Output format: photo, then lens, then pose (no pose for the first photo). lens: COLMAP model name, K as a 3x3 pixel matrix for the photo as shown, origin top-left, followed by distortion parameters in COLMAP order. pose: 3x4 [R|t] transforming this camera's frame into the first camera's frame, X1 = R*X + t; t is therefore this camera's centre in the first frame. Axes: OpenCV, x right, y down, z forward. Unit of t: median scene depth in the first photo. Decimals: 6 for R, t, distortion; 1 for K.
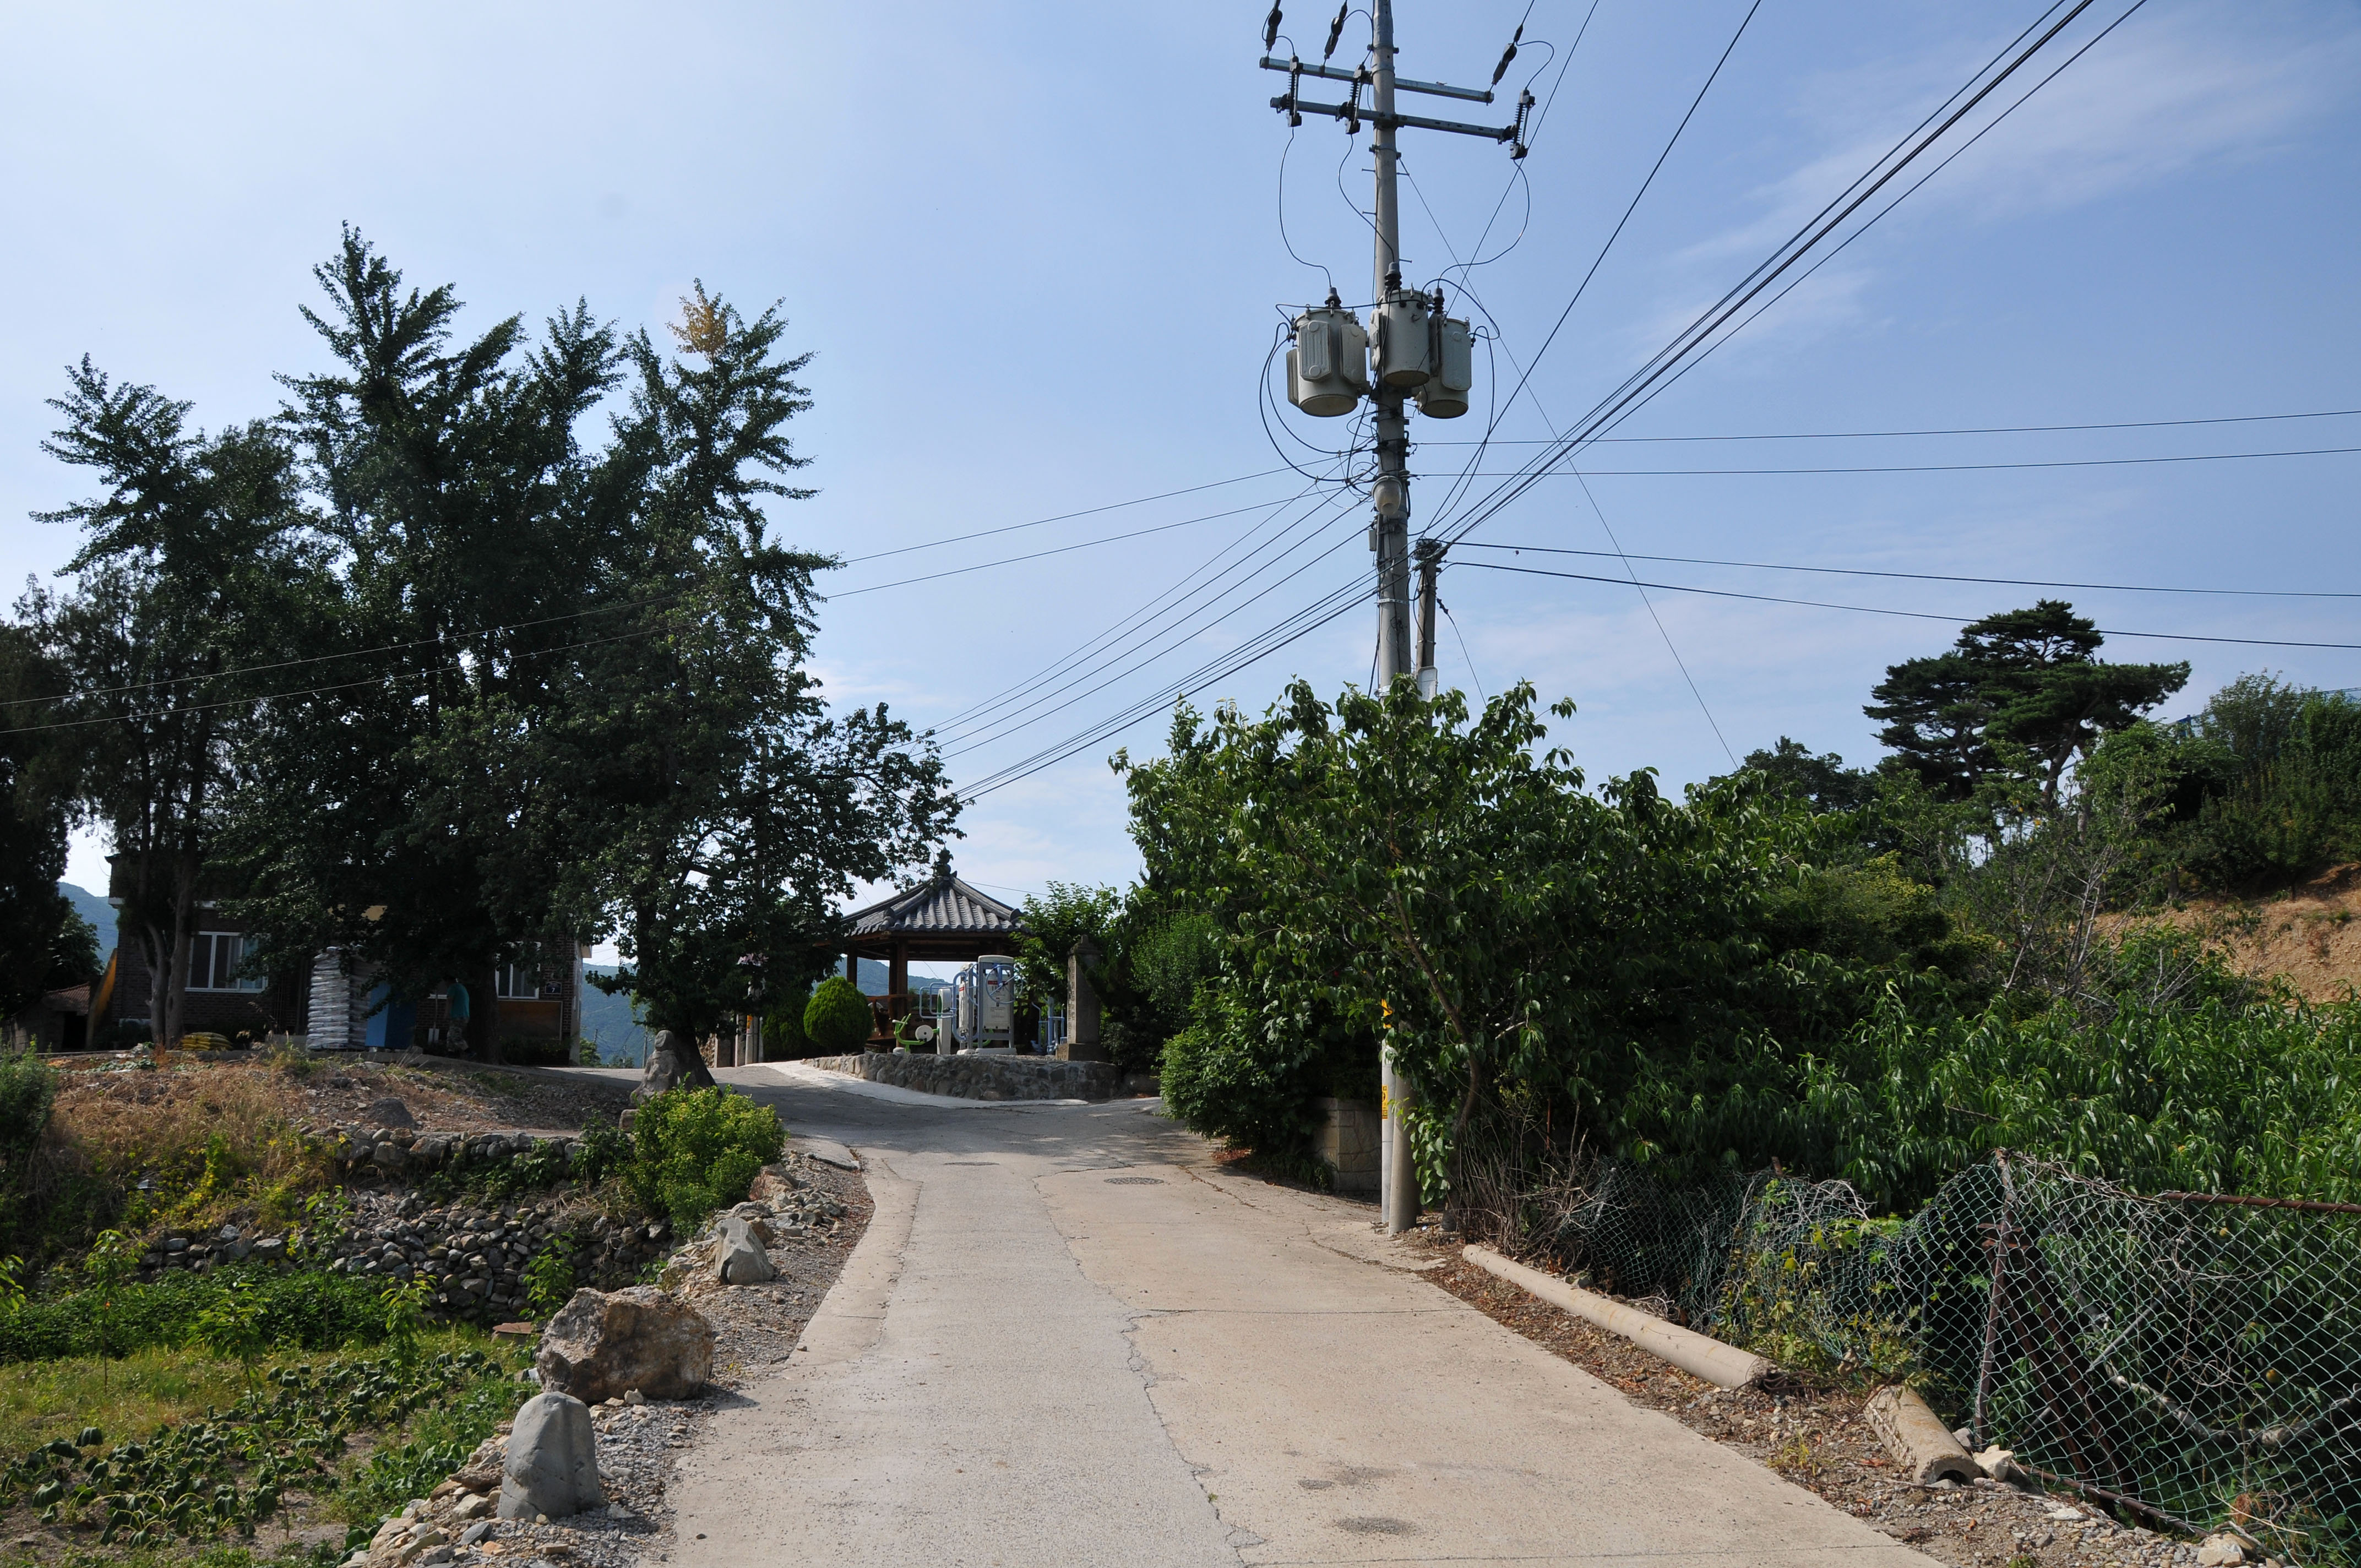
lens RADIAL K [[1866.3, 0, 1180.5], [0, 1866.3, 784.0], [0, 0, 1]] dist [-0.199542, -0.001349]
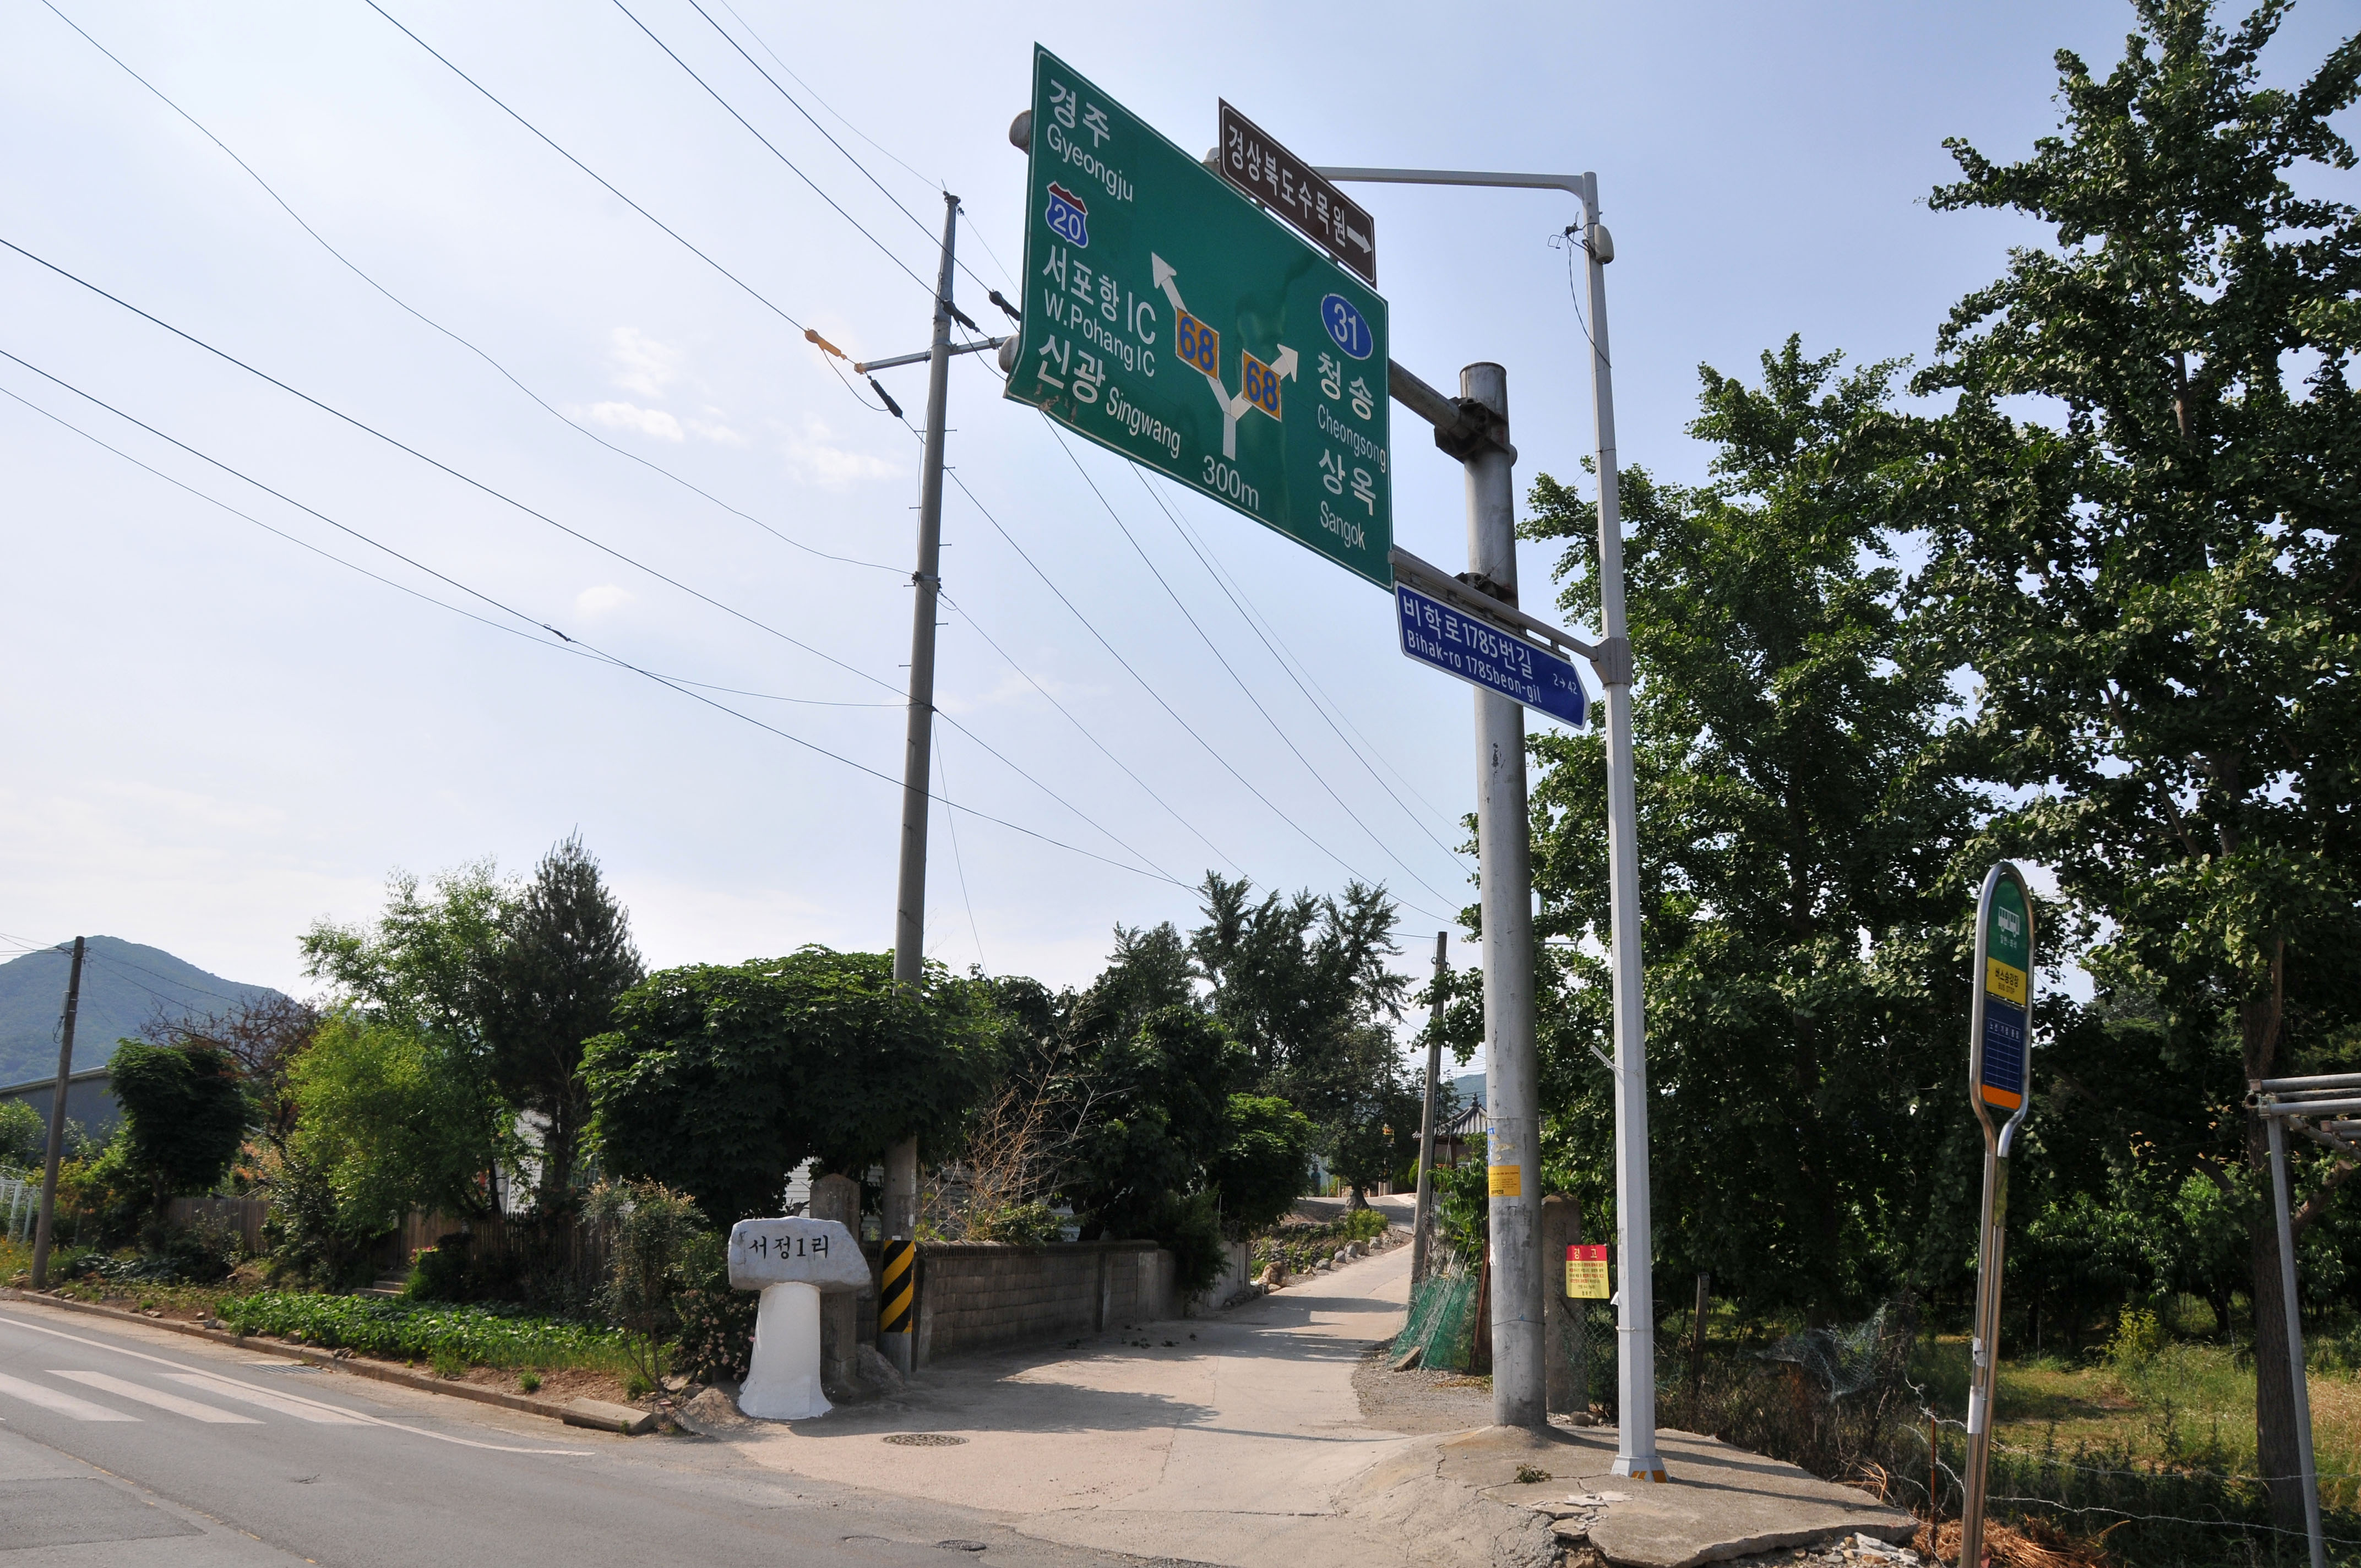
lens RADIAL K [[1804.3, 0, 1180.5], [0, 1804.3, 784.0], [0, 0, 1]] dist [0.000340, 0.000020]
pose [[0.939575, -0.049861, -0.338694, 0.355558], [0.028329, 0.997268, -0.068225, -0.242391], [0.341170, 0.054507, 0.938420, -1.388936]]
